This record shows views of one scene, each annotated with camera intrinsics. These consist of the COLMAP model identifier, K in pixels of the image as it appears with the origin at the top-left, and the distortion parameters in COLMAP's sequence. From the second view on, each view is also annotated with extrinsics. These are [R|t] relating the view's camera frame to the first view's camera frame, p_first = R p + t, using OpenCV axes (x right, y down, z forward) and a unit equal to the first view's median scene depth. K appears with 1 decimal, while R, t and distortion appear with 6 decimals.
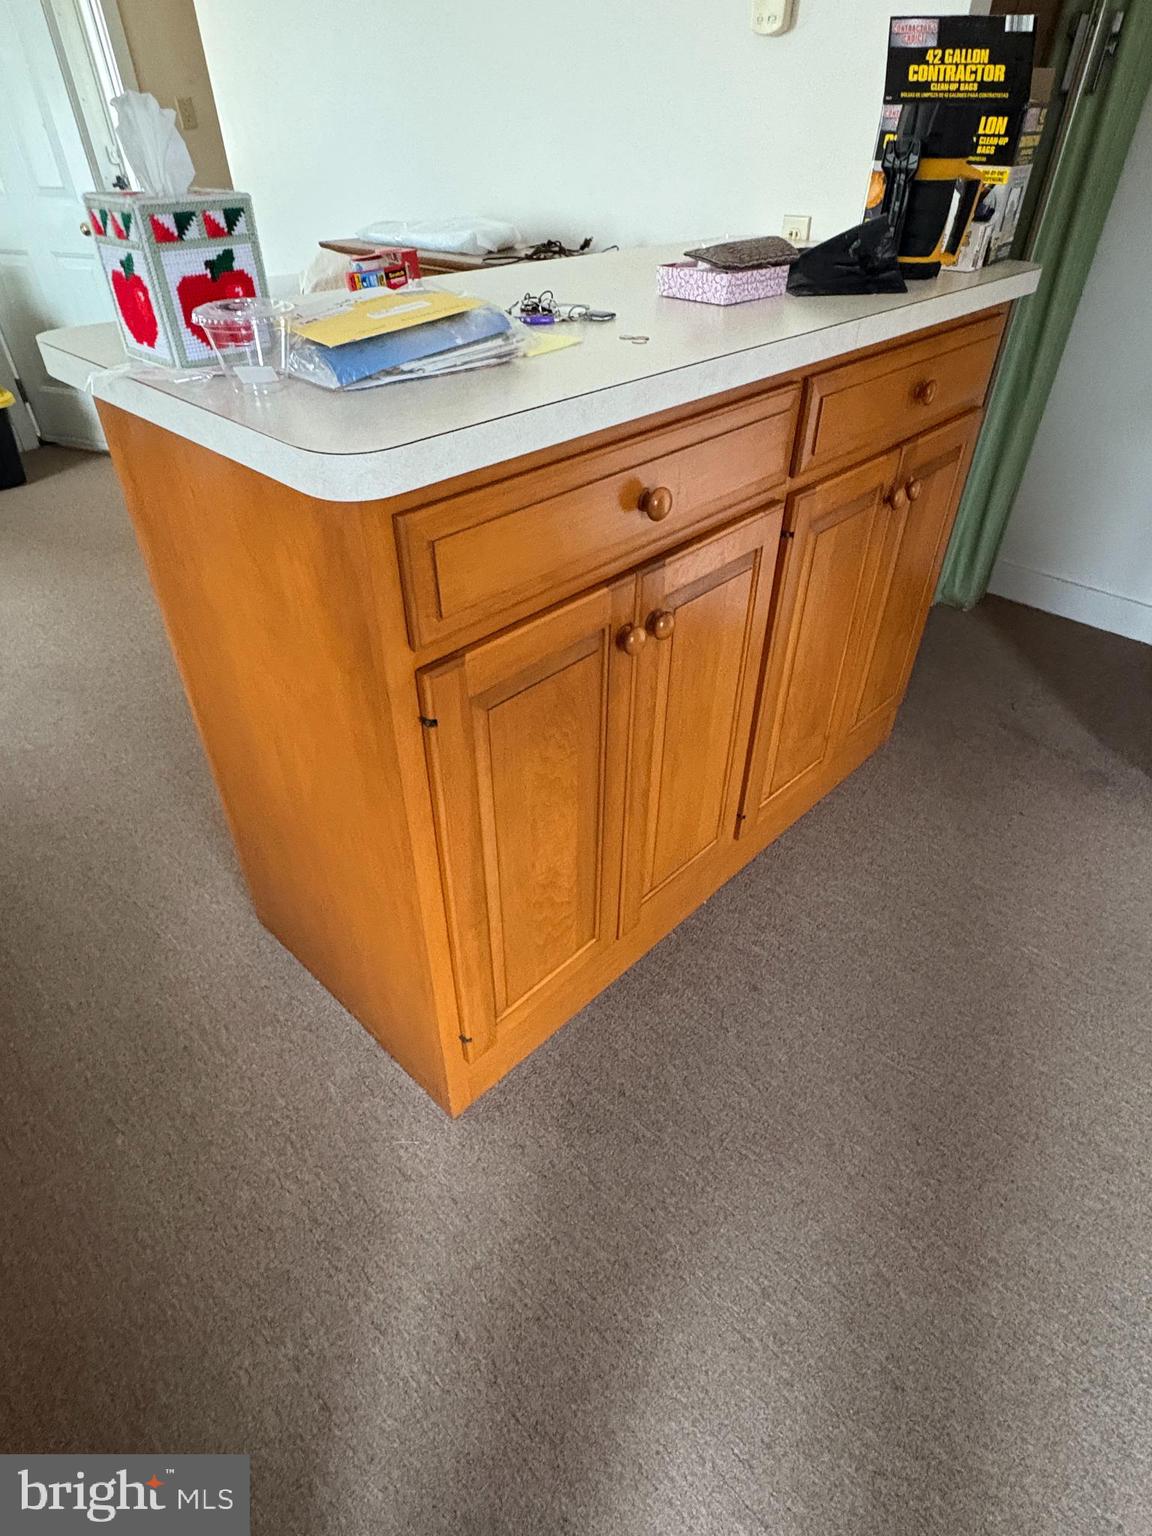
lens RADIAL K [[852.7, 0, 568.6], [0, 852.7, 770.4], [0, 0, 1]] dist [-0.002733, 0.001373]
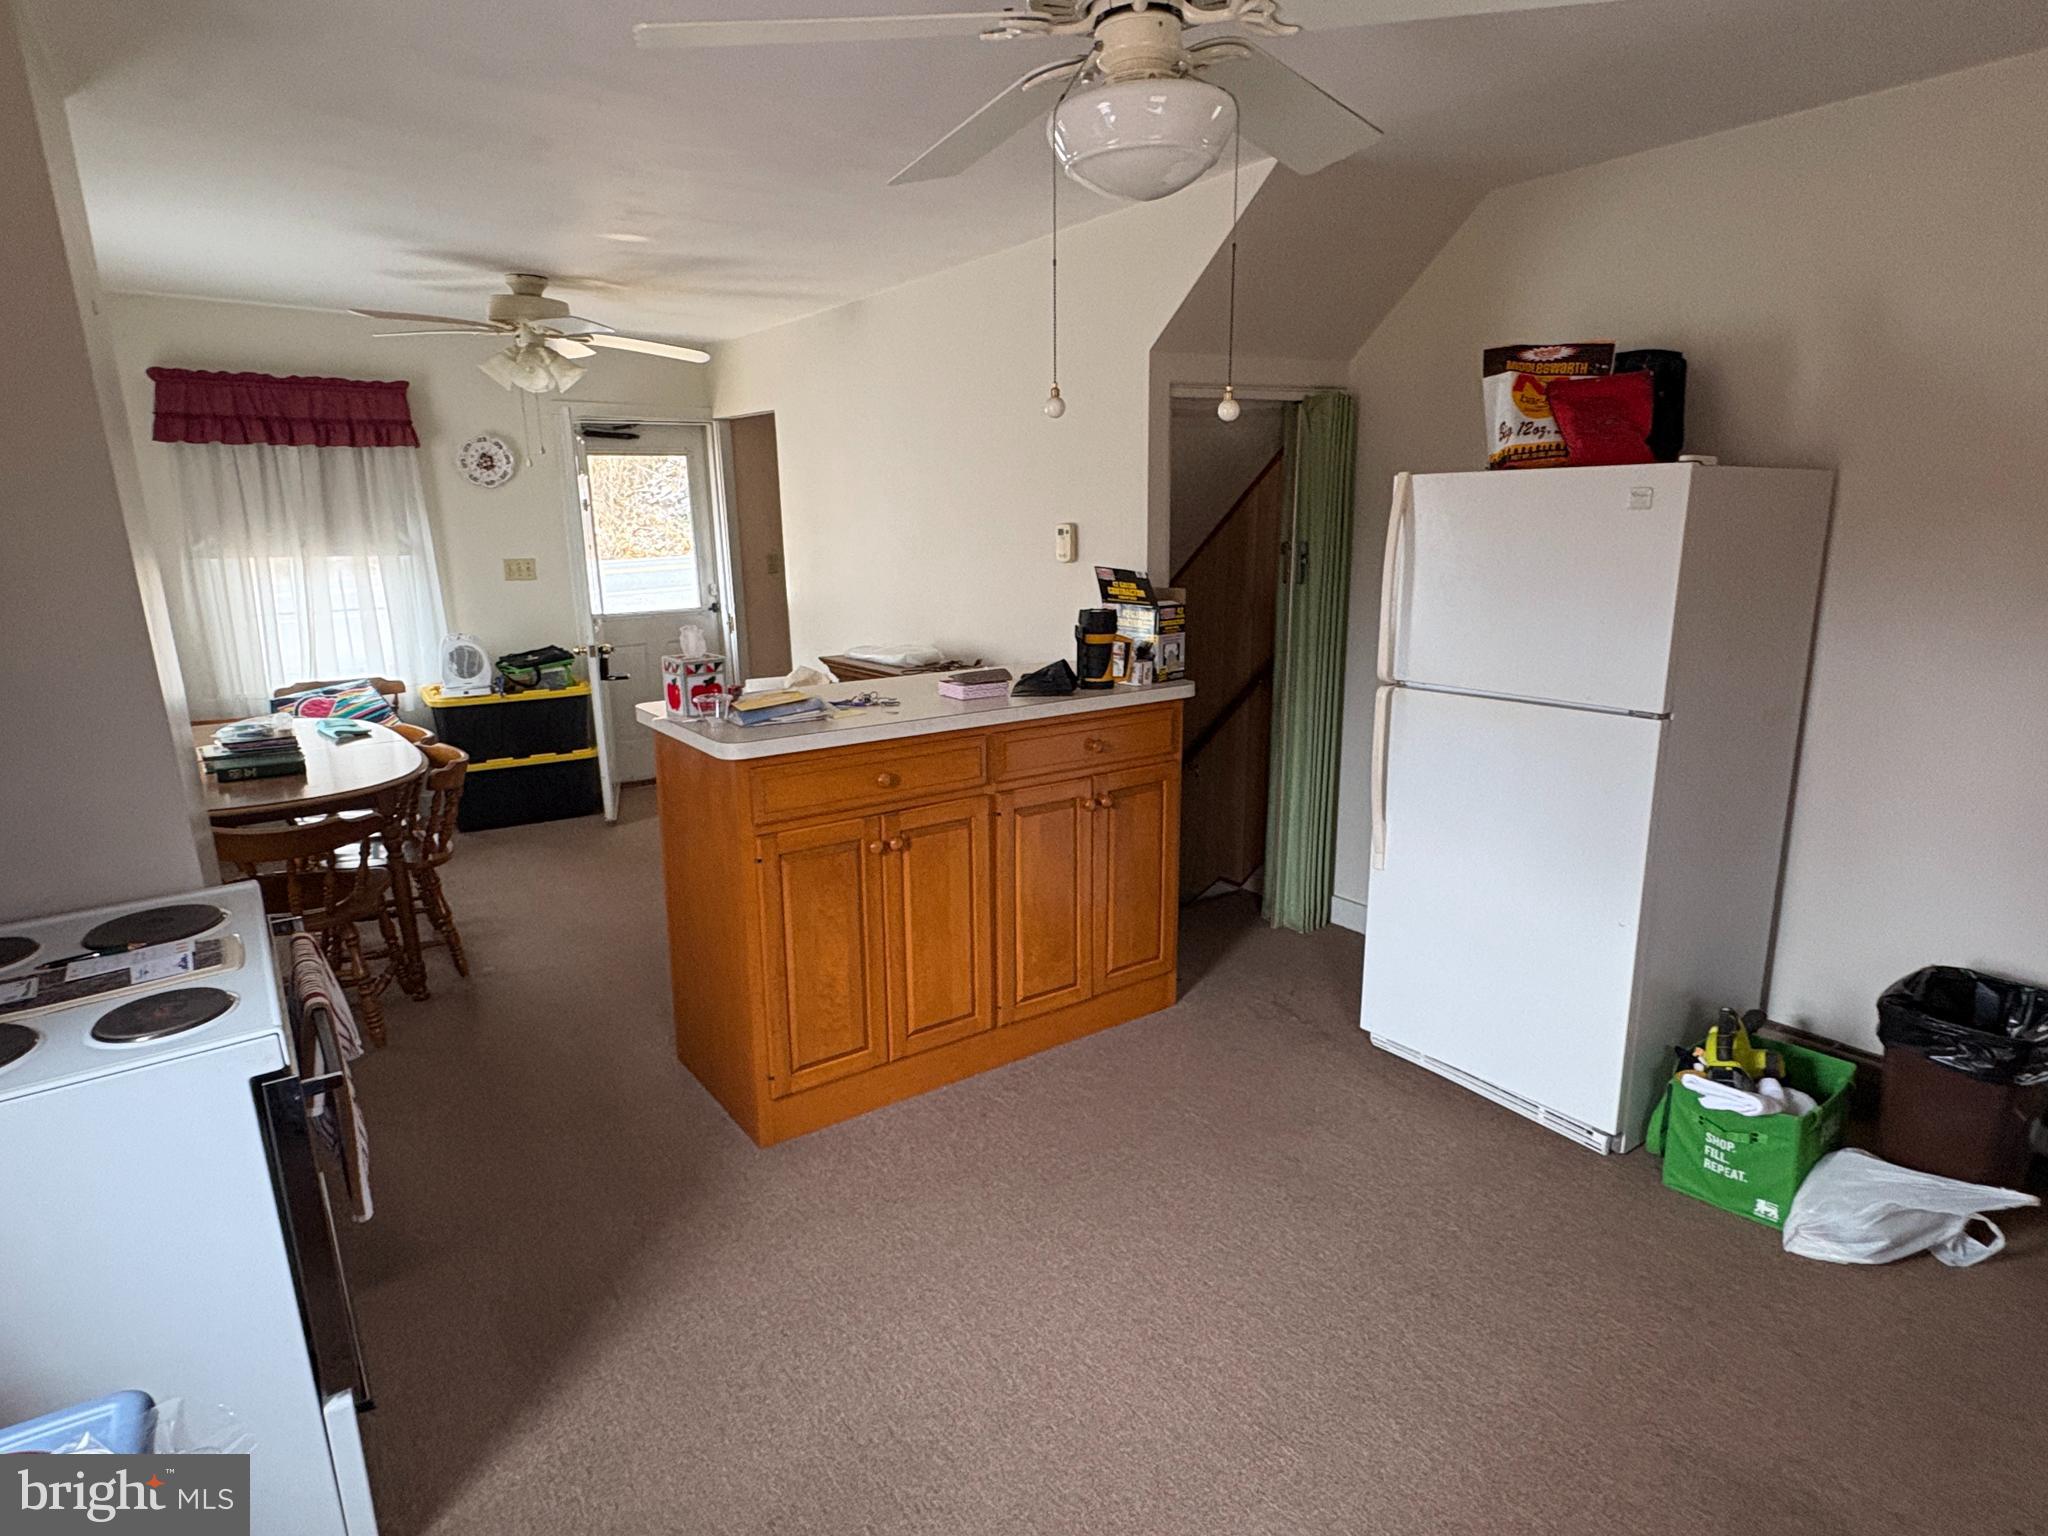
lens RADIAL K [[1136.9, 0, 1027.1], [0, 1136.9, 772.5], [0, 0, 1]] dist [-0.002733, 0.001373]
pose [[0.987556, 0.030884, -0.154208, 0.753697], [-0.092516, 0.907010, -0.410821, 0.683133], [0.127180, 0.419976, 0.898580, -1.292497]]
